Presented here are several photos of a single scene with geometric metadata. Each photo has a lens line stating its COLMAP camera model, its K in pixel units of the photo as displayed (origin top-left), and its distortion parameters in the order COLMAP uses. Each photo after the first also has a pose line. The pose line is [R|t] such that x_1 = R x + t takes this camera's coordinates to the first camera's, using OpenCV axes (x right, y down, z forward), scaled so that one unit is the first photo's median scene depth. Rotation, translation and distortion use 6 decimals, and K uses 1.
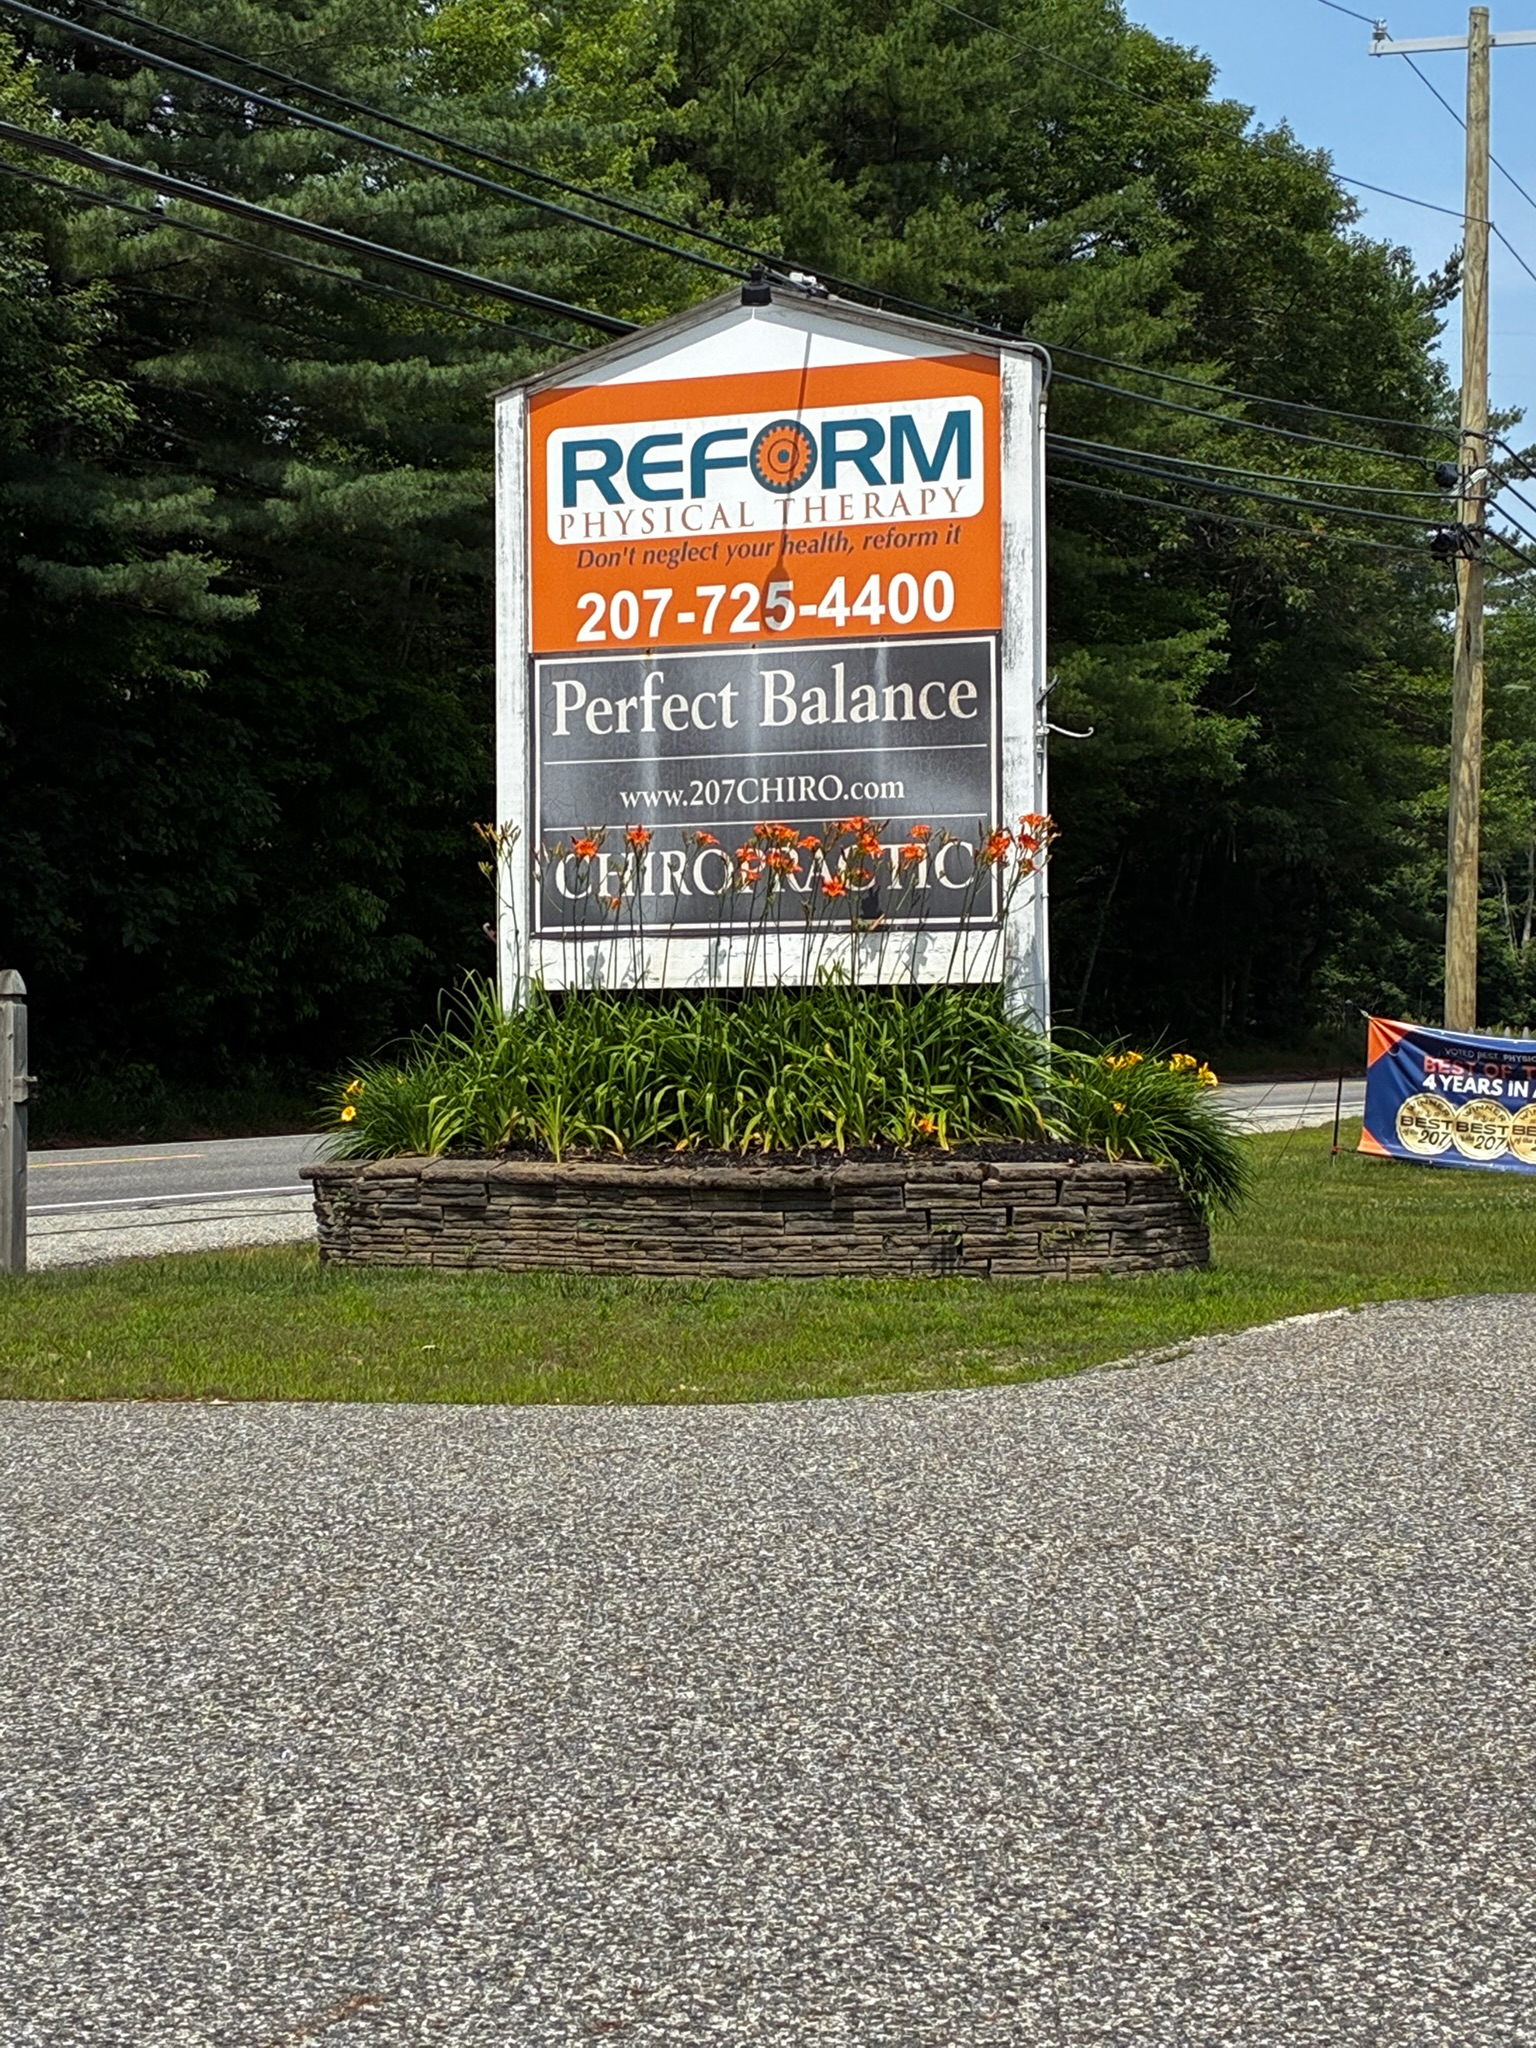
lens RADIAL K [[4289.1, 0, 768.0], [0, 4289.1, 1024.0], [0, 0, 1]] dist [0.089626, 0.012515]
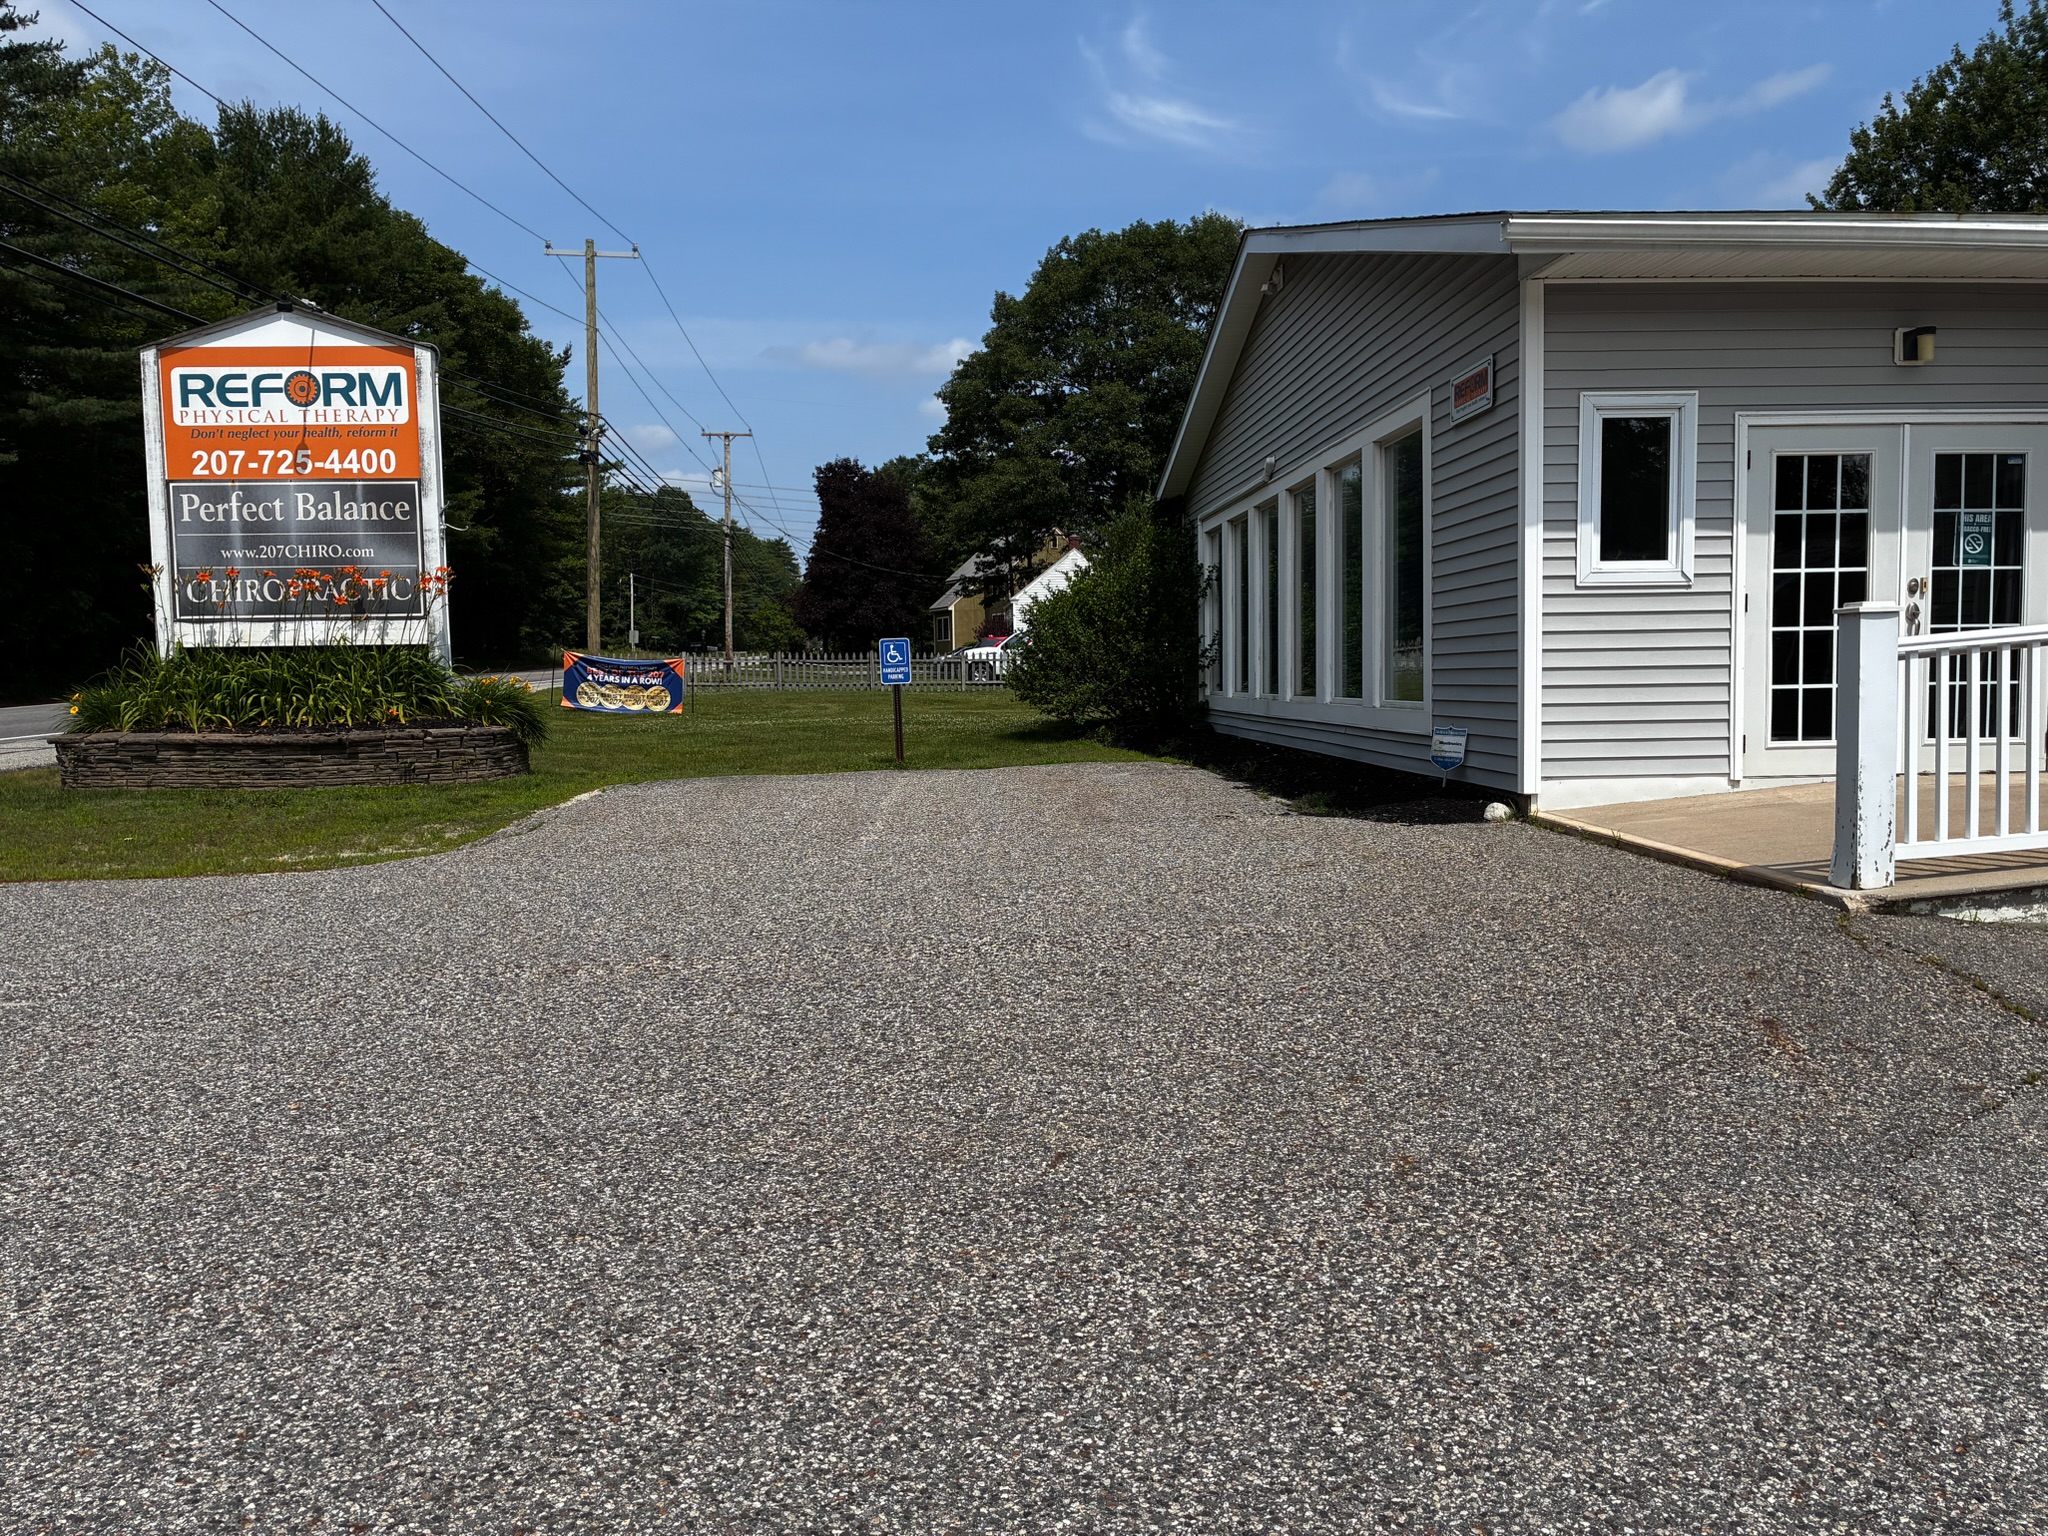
lens RADIAL K [[1527.0, 0, 1023.2], [0, 1527.0, 781.3], [0, 0, 1]] dist [0.072620, -0.092862]
pose [[0.900998, -0.039539, 0.432018, -0.013223], [0.001297, 0.996079, 0.088458, -0.009179], [-0.433821, -0.079140, 0.897516, 0.166672]]
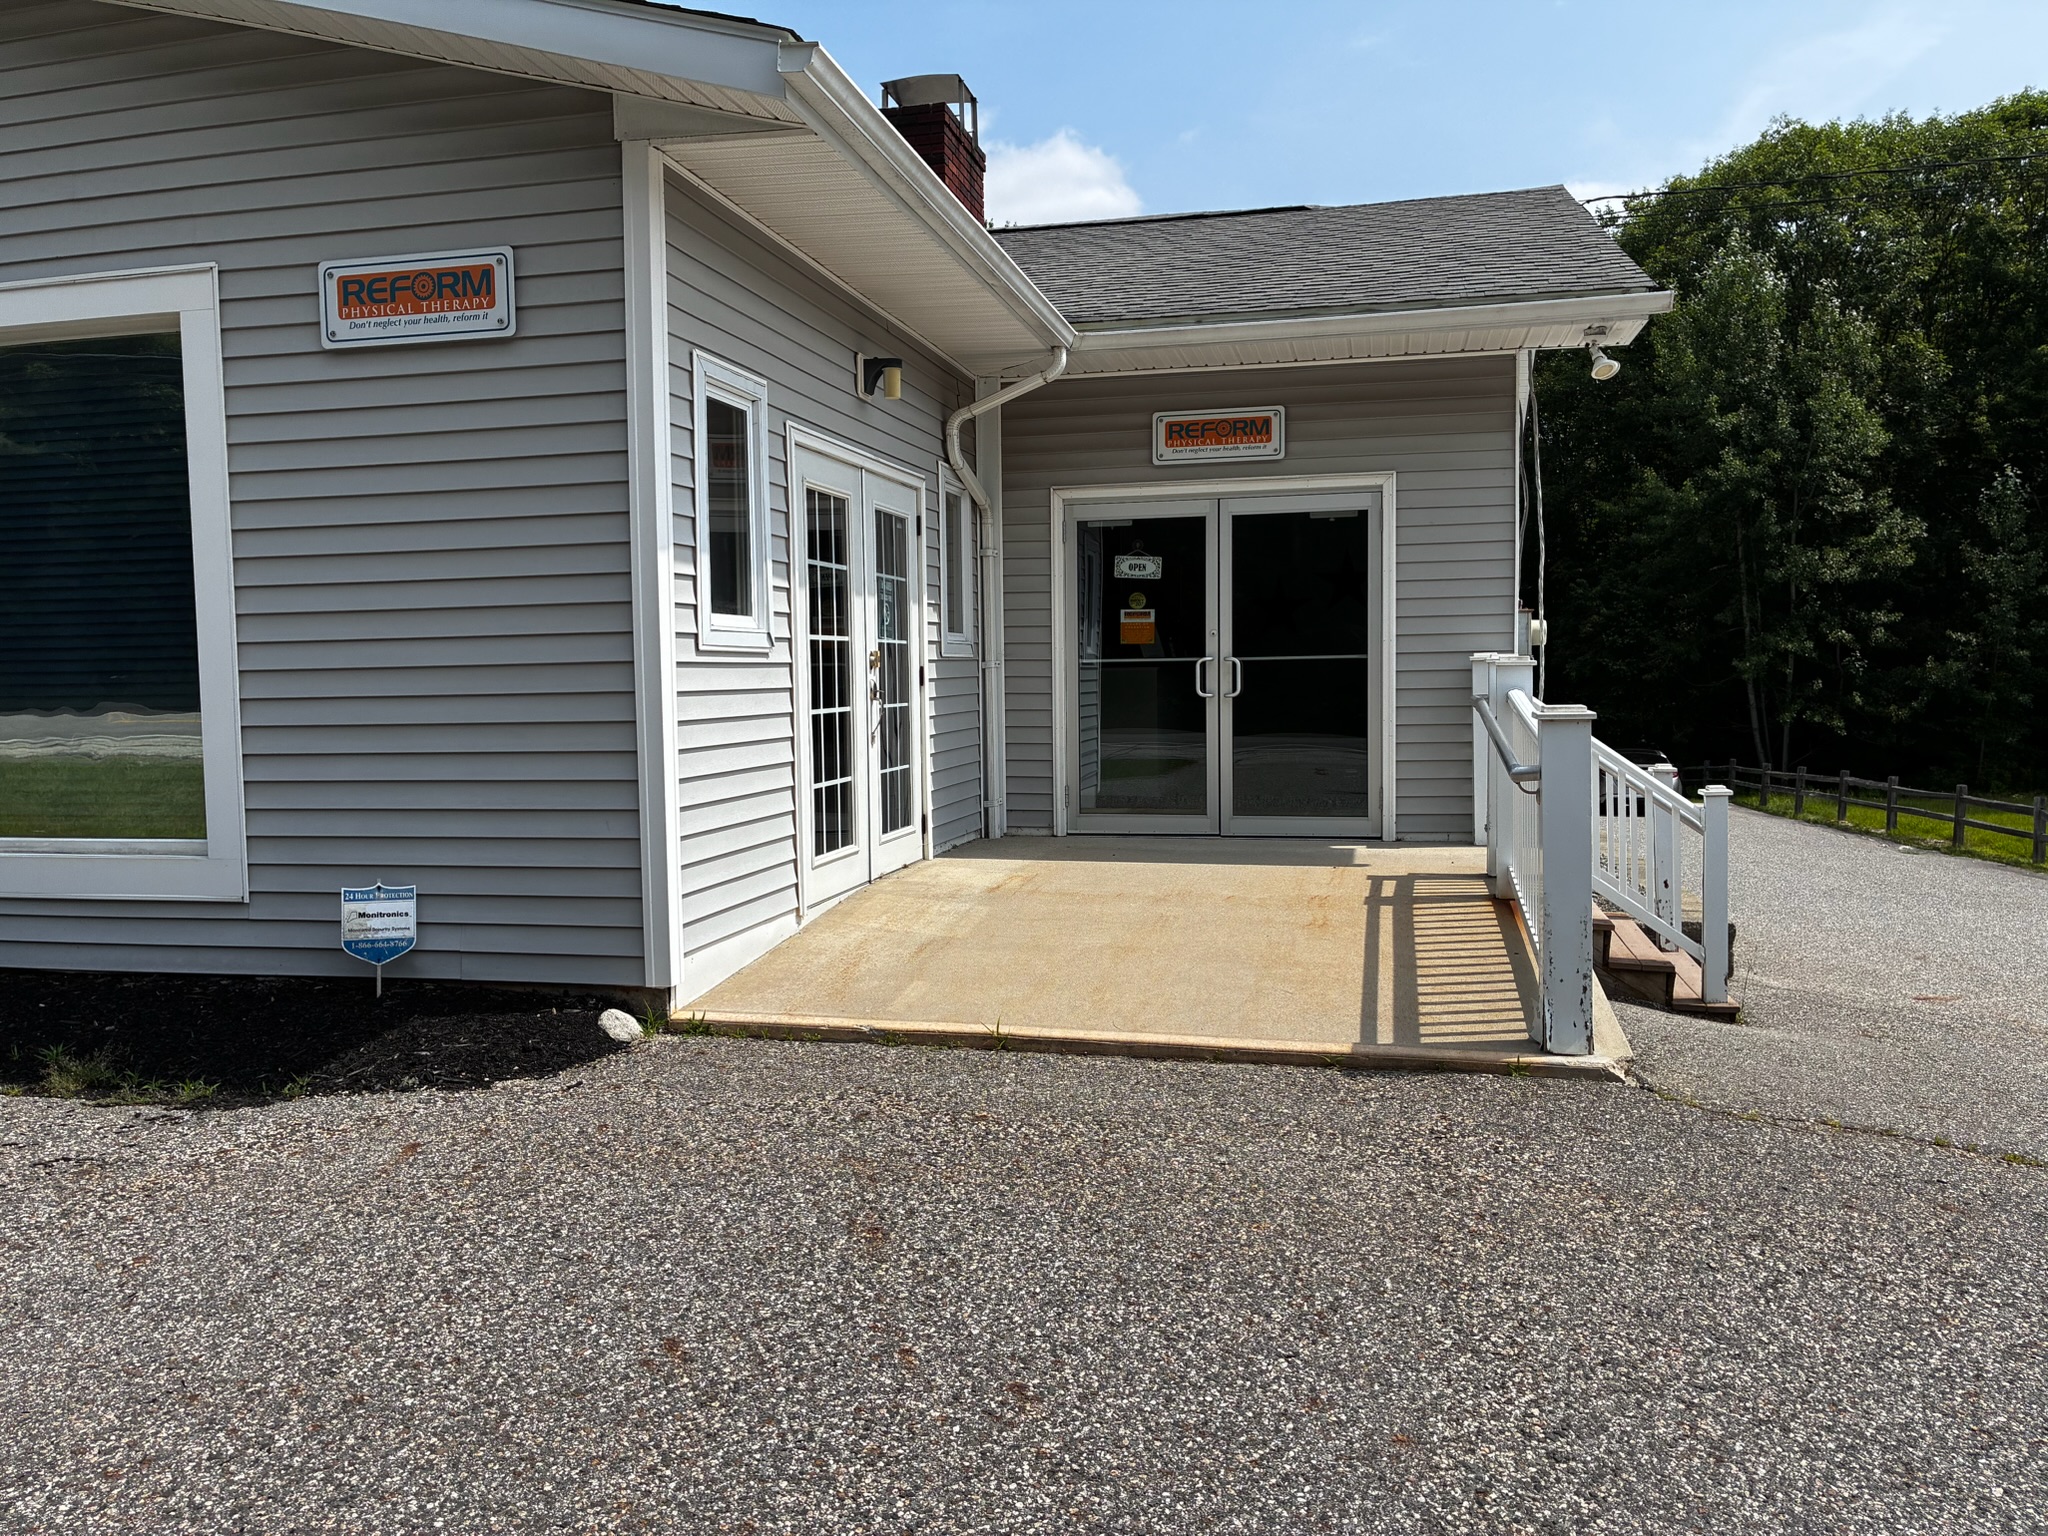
lens RADIAL K [[1536.8, 0, 1024.0], [0, 1536.8, 768.0], [0, 0, 1]] dist [0.042229, -0.074779]
pose [[-0.164379, -0.059972, 0.984573, 0.012821], [-0.006837, 0.998195, 0.059660, -0.016164], [-0.986374, 0.003075, -0.164492, 0.347851]]
